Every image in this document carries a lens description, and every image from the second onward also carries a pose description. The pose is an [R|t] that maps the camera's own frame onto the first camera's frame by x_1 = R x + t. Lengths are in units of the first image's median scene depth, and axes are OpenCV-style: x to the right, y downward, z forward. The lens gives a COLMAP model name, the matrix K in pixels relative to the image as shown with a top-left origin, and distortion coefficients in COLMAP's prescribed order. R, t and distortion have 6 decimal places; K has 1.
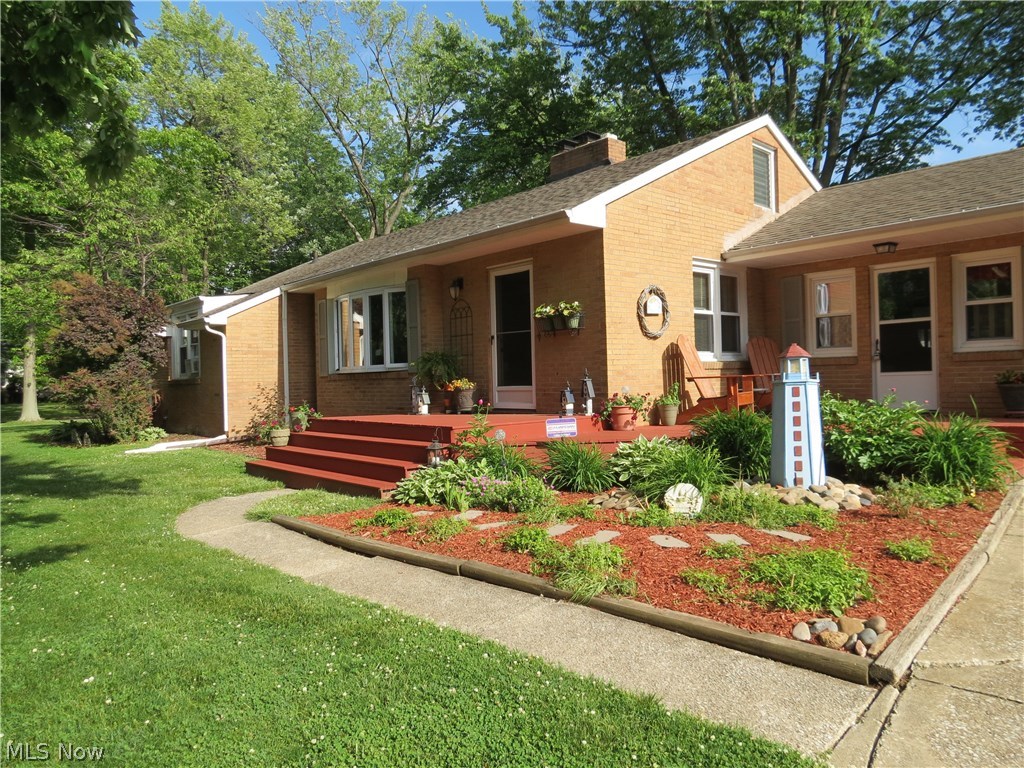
lens RADIAL K [[728.8, 0, 513.3], [0, 728.8, 384.5], [0, 0, 1]] dist [-0.032371, 0.002835]
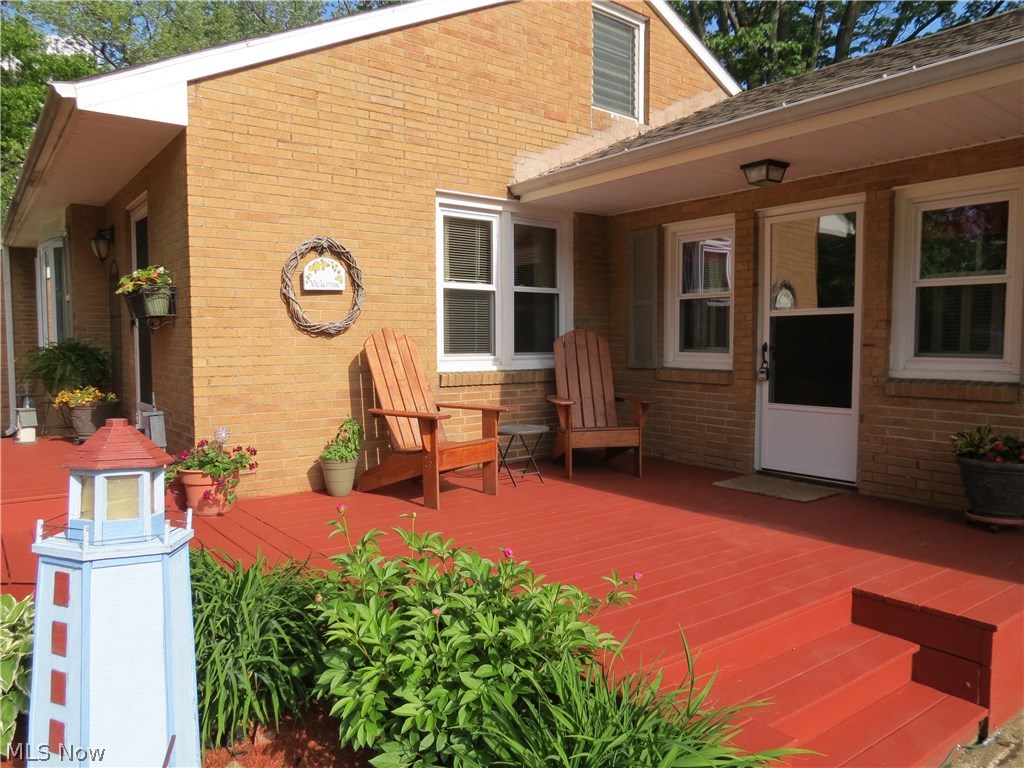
lens RADIAL K [[728.8, 0, 510.4], [0, 728.8, 383.8], [0, 0, 1]] dist [-0.032371, 0.002835]
pose [[0.996735, 0.031832, -0.074200, 0.355139], [-0.027718, 0.998055, 0.055834, -0.057784], [0.075833, -0.053595, 0.995679, 0.432313]]
